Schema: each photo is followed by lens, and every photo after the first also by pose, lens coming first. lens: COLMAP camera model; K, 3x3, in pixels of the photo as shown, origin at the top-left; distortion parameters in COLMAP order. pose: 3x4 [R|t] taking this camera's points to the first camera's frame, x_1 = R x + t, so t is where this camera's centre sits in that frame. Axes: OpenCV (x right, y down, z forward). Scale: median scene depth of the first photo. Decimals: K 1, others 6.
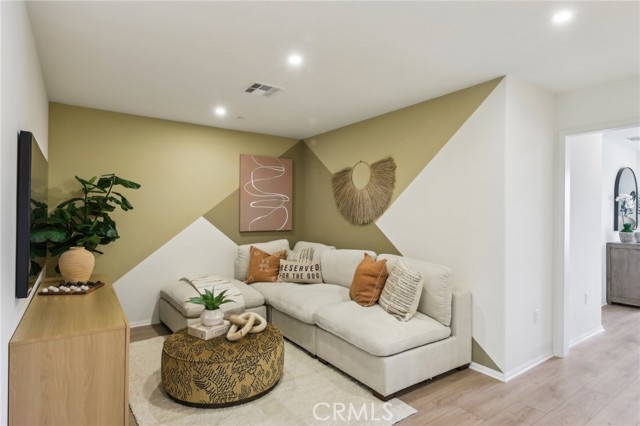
lens RADIAL K [[356.6, 0, 320.0], [0, 356.6, 213.0], [0, 0, 1]] dist [0.032146, 0.000022]
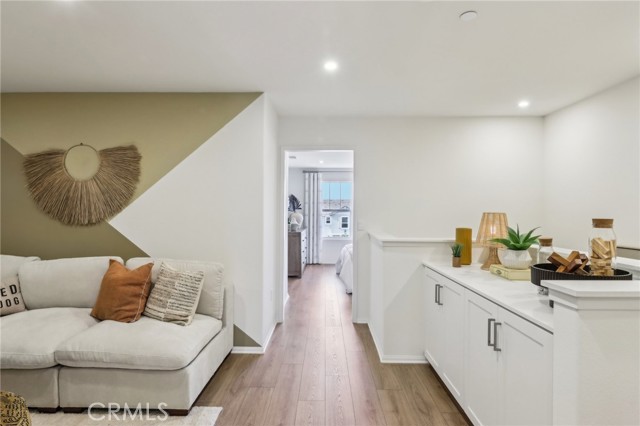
lens RADIAL K [[357.1, 0, 320.0], [0, 357.1, 213.0], [0, 0, 1]] dist [-0.001177, -0.000573]
pose [[0.582430, -0.006440, 0.812855, -0.285933], [0.000634, 0.999972, 0.007468, 0.000808], [-0.812880, -0.003834, 0.582418, 0.156143]]
